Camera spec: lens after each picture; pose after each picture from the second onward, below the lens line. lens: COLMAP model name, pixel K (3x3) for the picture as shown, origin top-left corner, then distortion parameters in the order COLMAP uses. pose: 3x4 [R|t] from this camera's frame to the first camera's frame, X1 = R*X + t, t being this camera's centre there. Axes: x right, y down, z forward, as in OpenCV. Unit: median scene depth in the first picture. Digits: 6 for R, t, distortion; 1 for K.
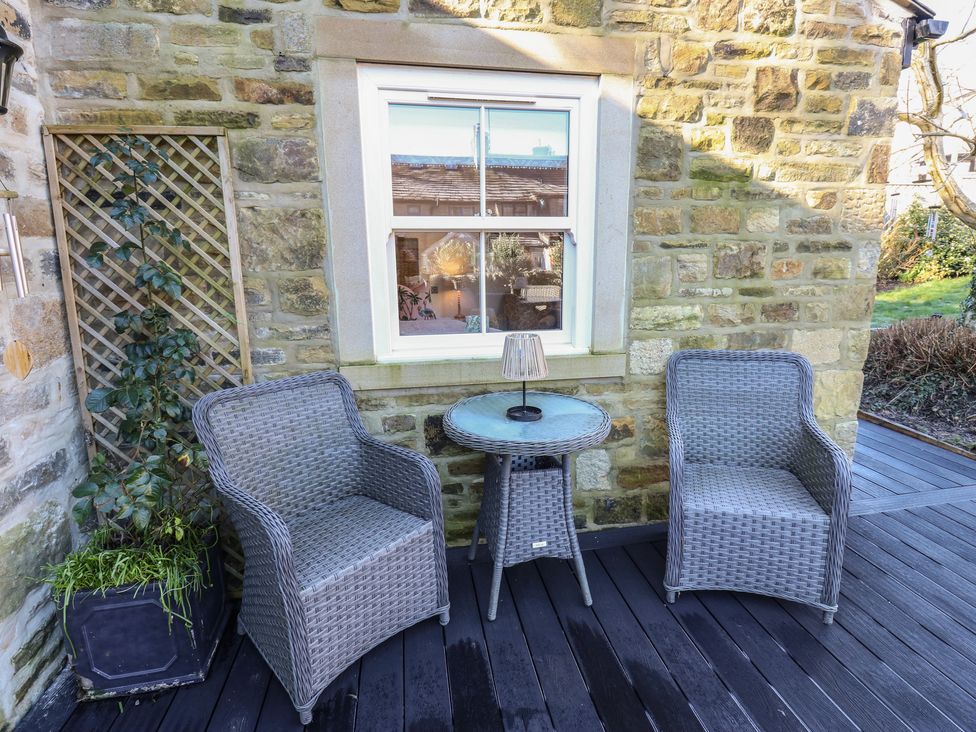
lens RADIAL K [[518.8, 0, 501.4], [0, 518.8, 360.7], [0, 0, 1]] dist [0.001932, -0.013069]
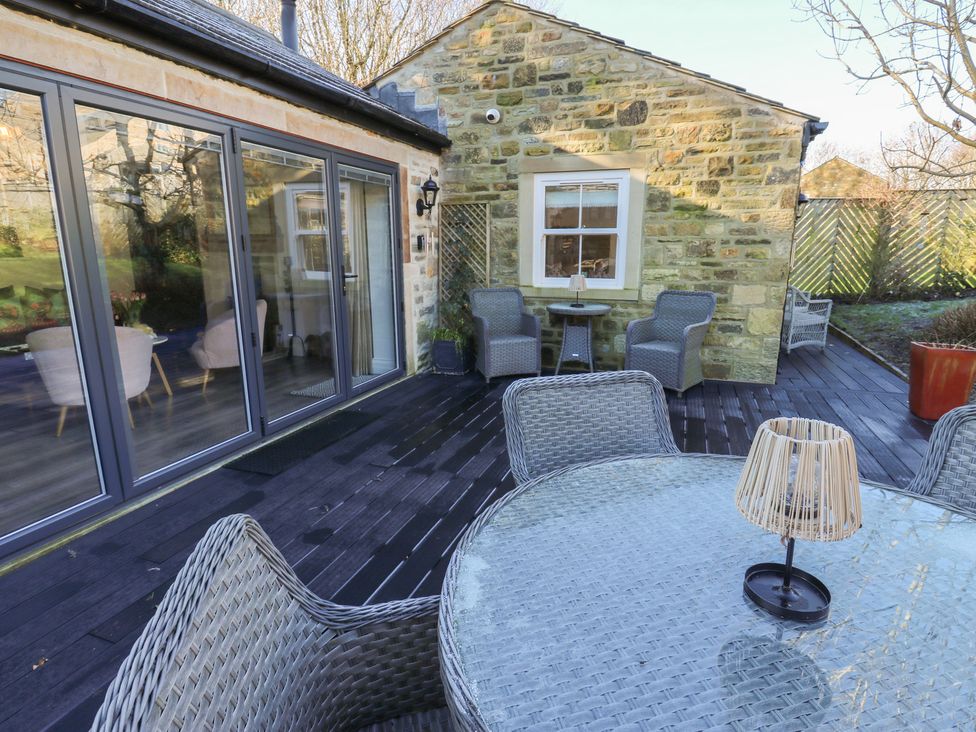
lens RADIAL K [[518.8, 0, 501.4], [0, 518.8, 360.7], [0, 0, 1]] dist [0.001932, -0.013069]
pose [[0.869129, 0.115728, -0.480856, 0.877564], [-0.106837, 0.993215, 0.045934, 0.260737], [0.482909, 0.011450, 0.875596, -1.285149]]
